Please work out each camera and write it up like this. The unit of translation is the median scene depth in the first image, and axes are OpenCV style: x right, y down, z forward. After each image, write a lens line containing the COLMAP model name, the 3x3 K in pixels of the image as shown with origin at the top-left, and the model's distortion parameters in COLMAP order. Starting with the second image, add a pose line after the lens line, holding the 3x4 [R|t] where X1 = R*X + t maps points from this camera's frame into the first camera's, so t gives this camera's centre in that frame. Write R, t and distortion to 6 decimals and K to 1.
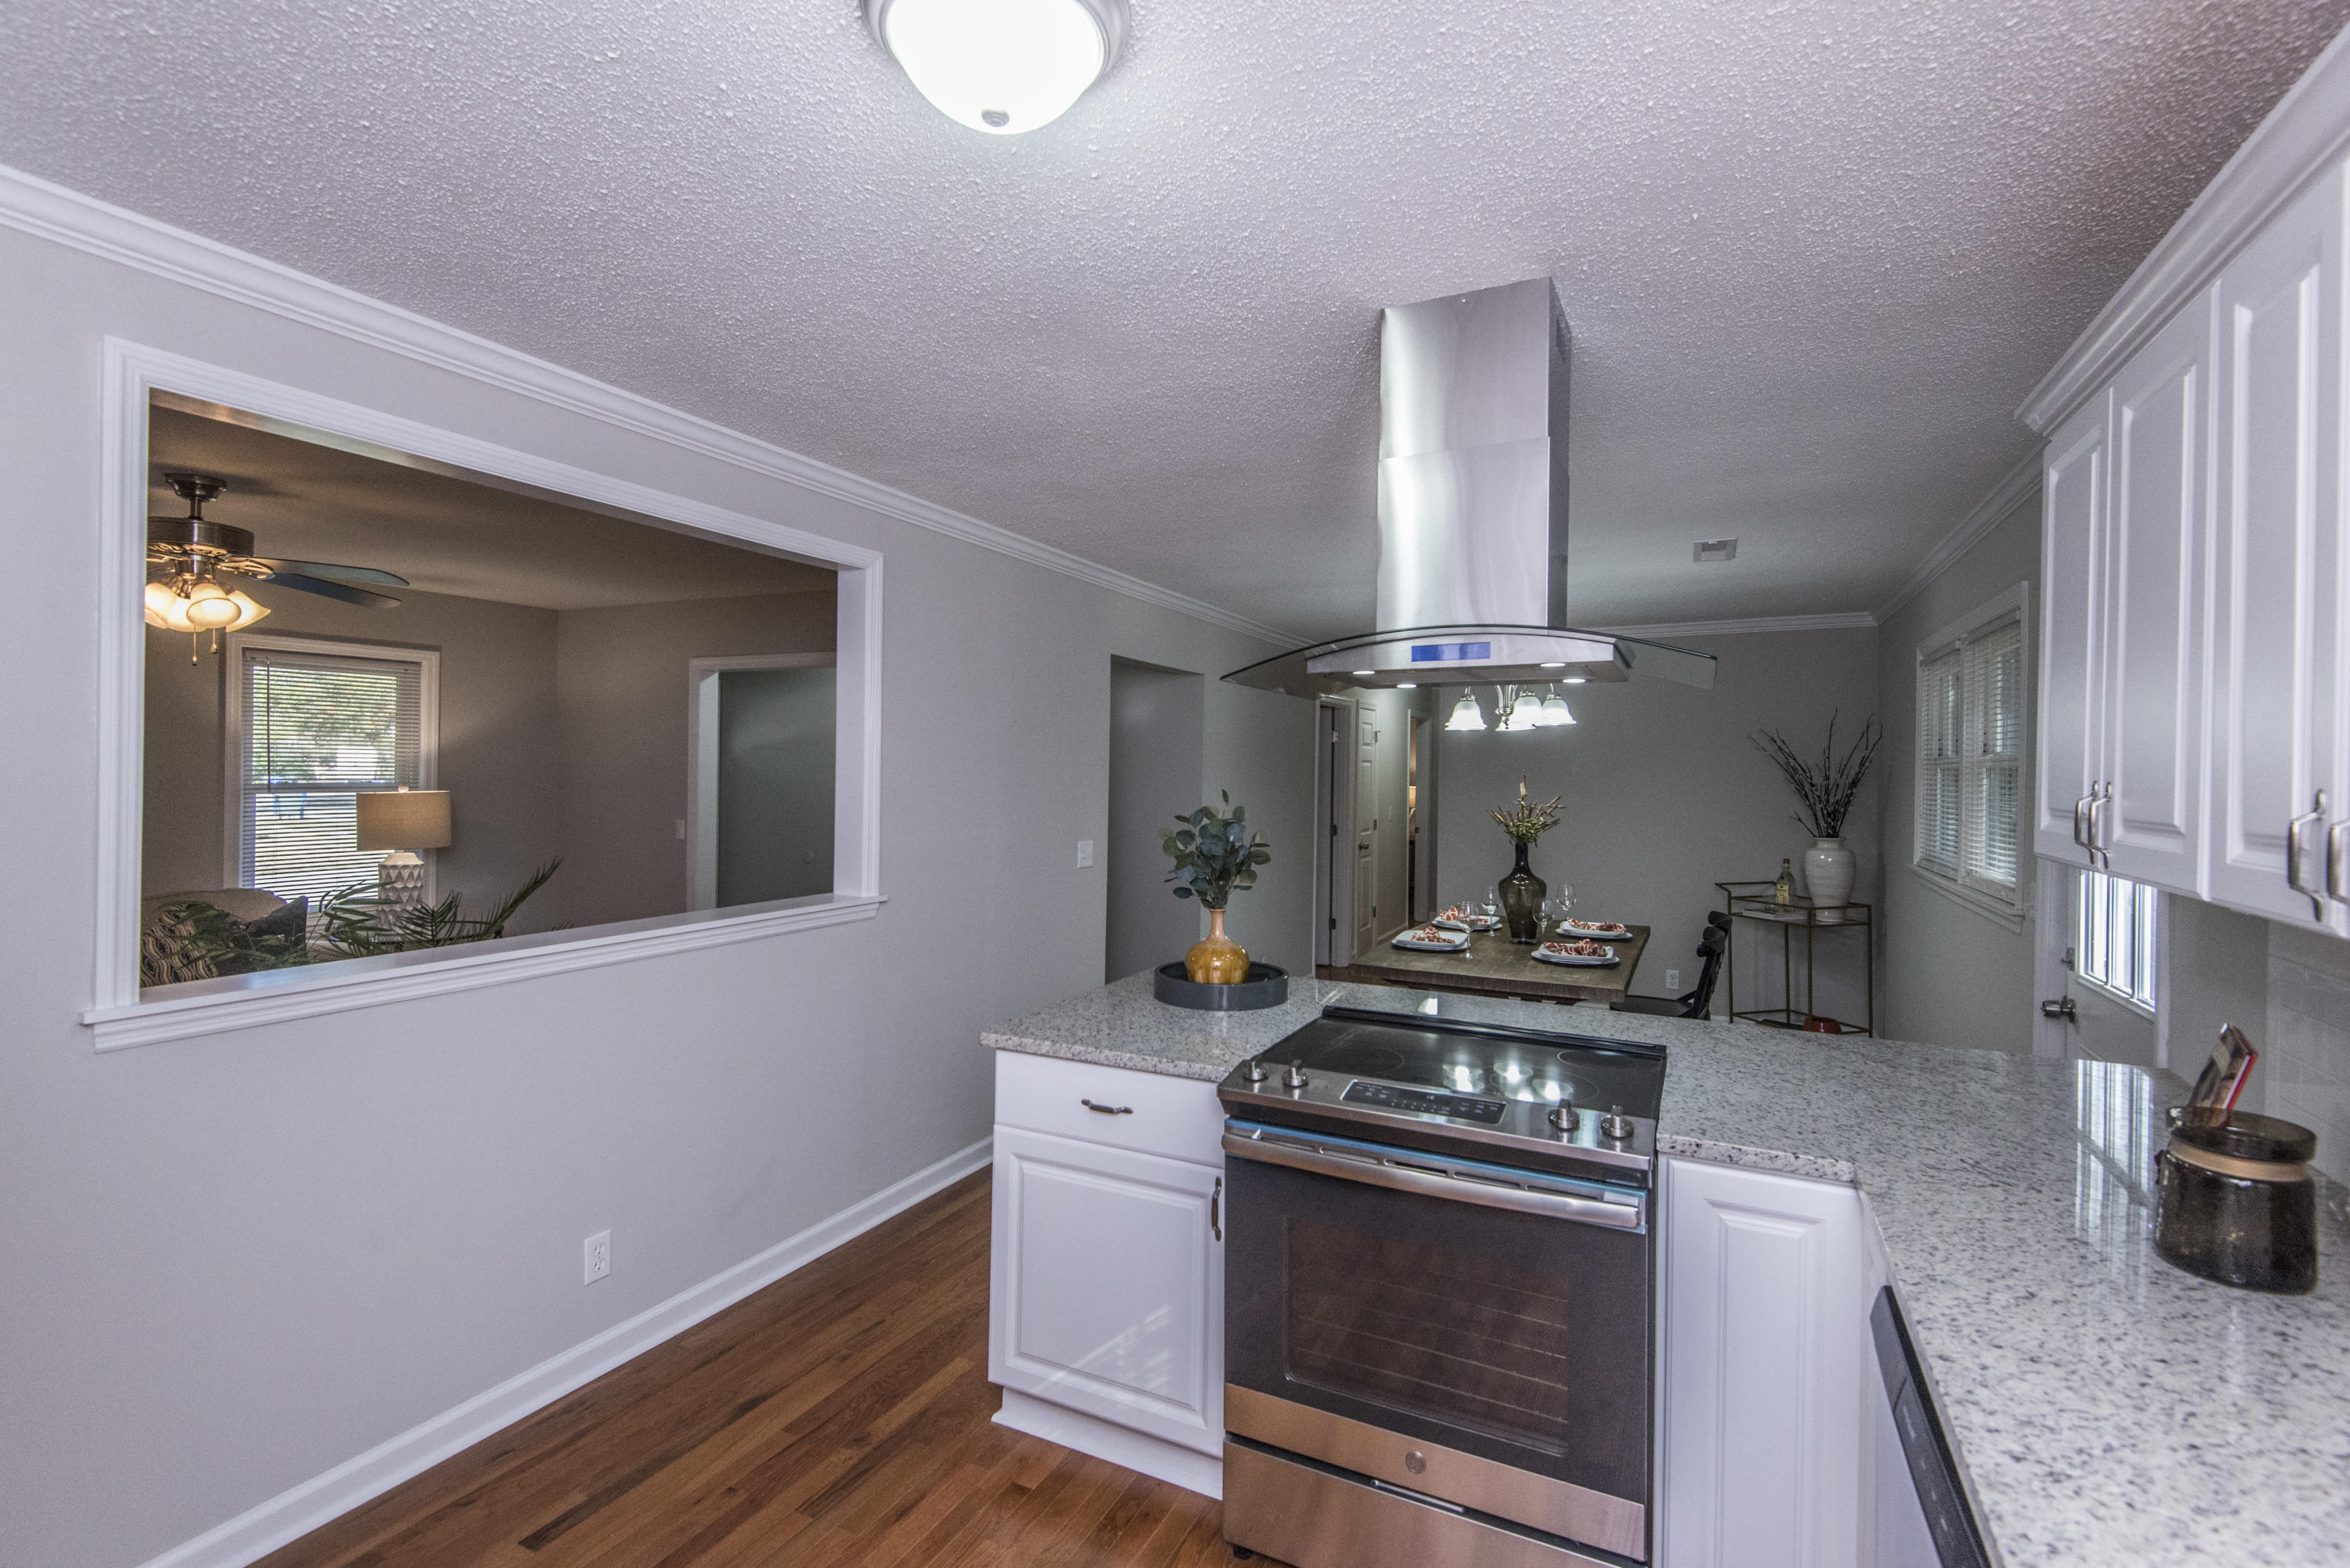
lens RADIAL K [[1068.9, 0, 1167.7], [0, 1068.9, 765.7], [0, 0, 1]] dist [0.026293, -0.006784]
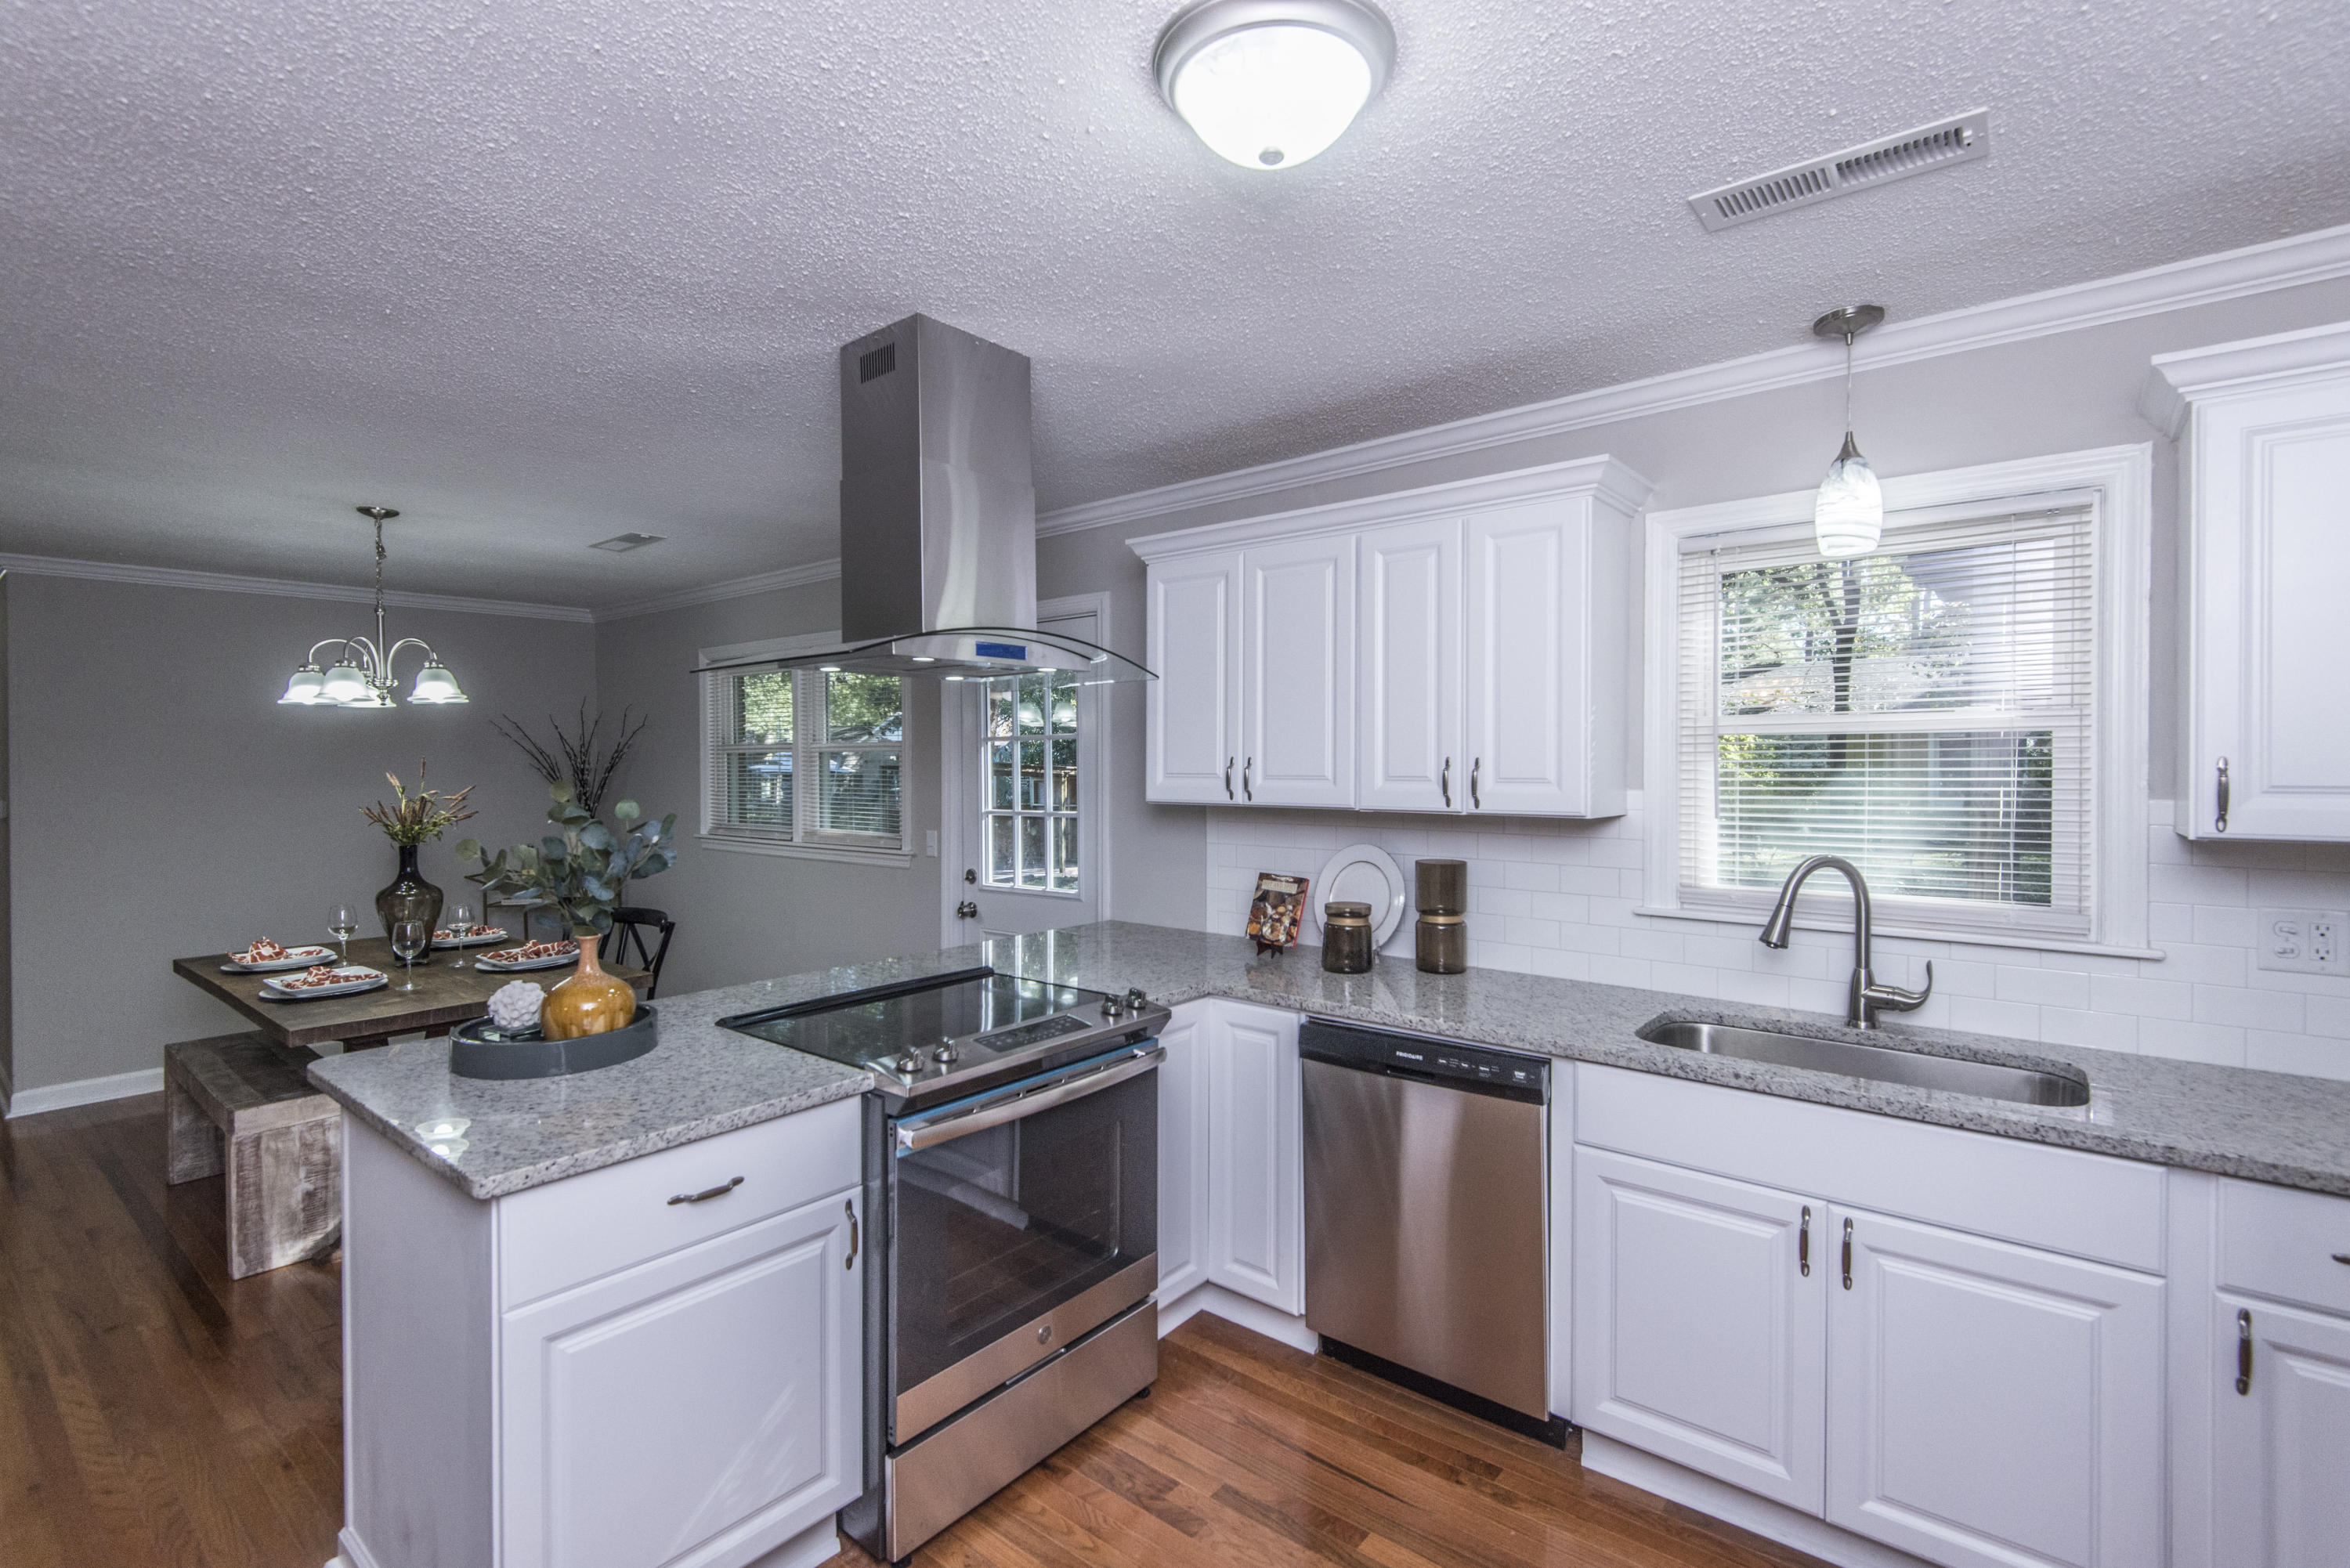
lens RADIAL K [[1068.9, 0, 1178.3], [0, 1068.9, 774.7], [0, 0, 1]] dist [0.026293, -0.006784]
pose [[0.217035, -0.021747, 0.975922, -0.669995], [0.002589, 0.999761, 0.021702, 0.002363], [-0.976160, -0.002184, 0.217039, 0.455698]]
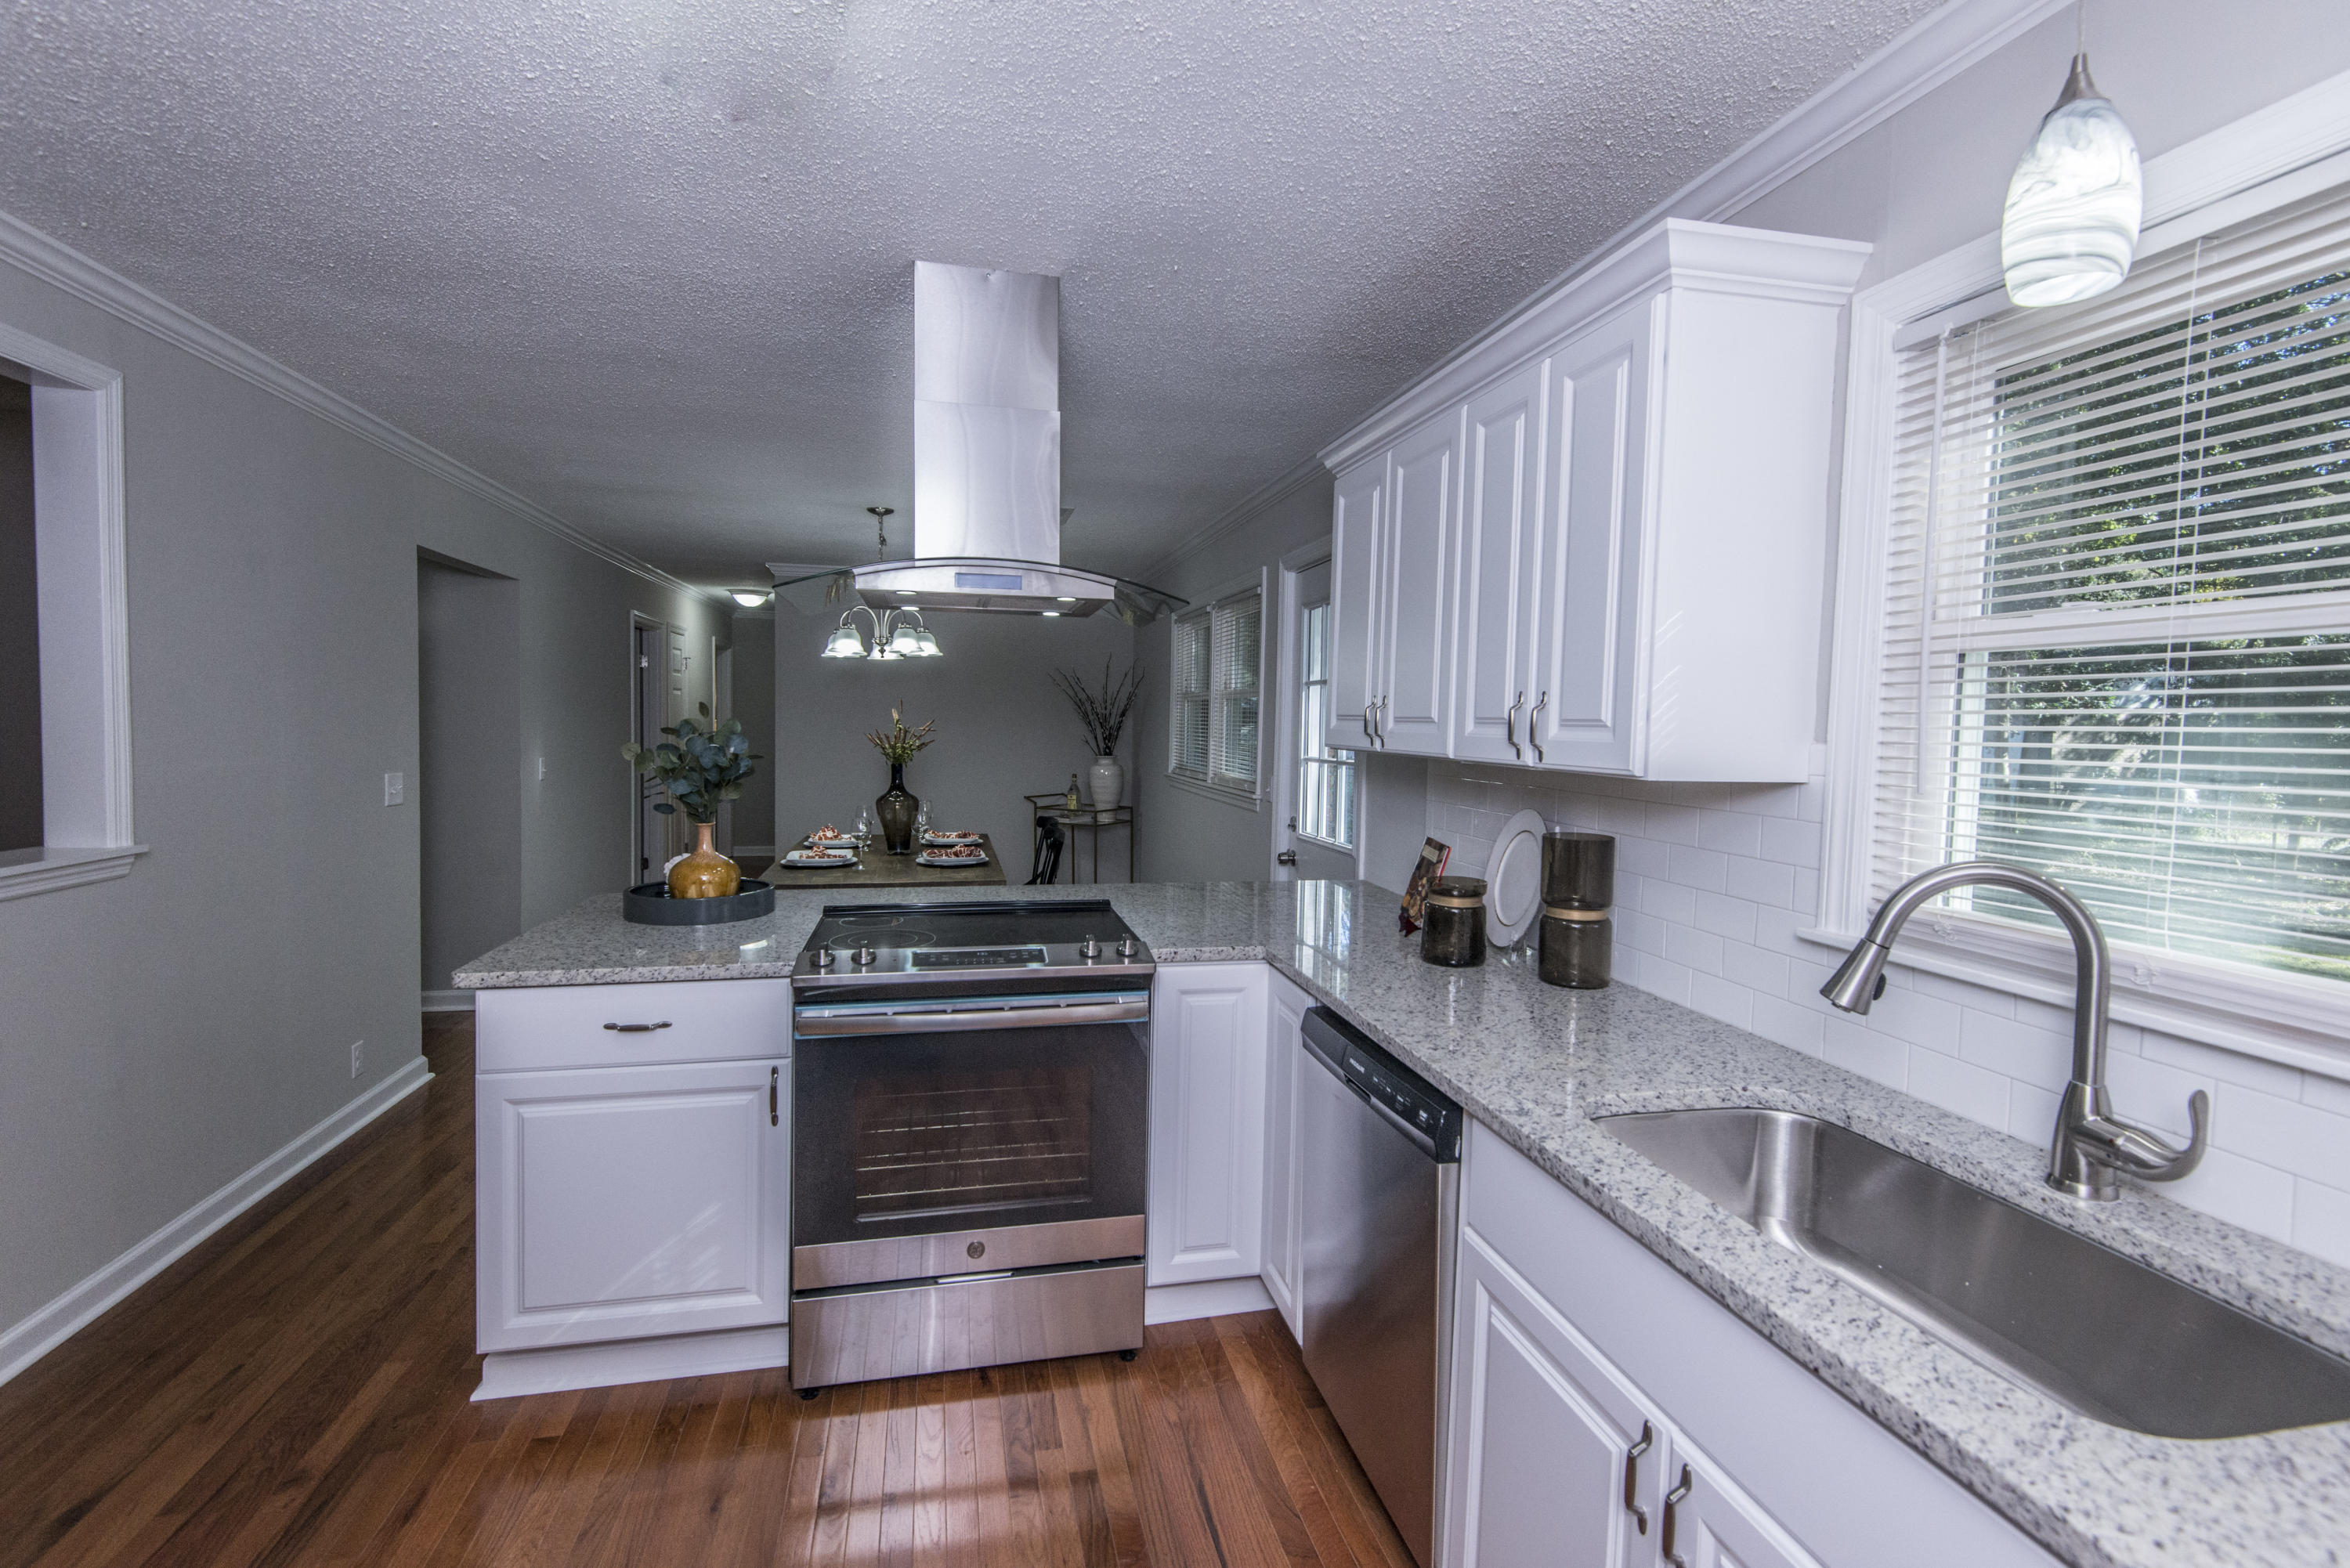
lens RADIAL K [[1068.9, 0, 1168.4], [0, 1068.9, 773.2], [0, 0, 1]] dist [0.026293, -0.006784]
pose [[0.775123, -0.027864, 0.631195, -0.265760], [-0.012471, 0.998158, 0.059378, 0.025868], [-0.631687, -0.053897, 0.773348, -0.034736]]
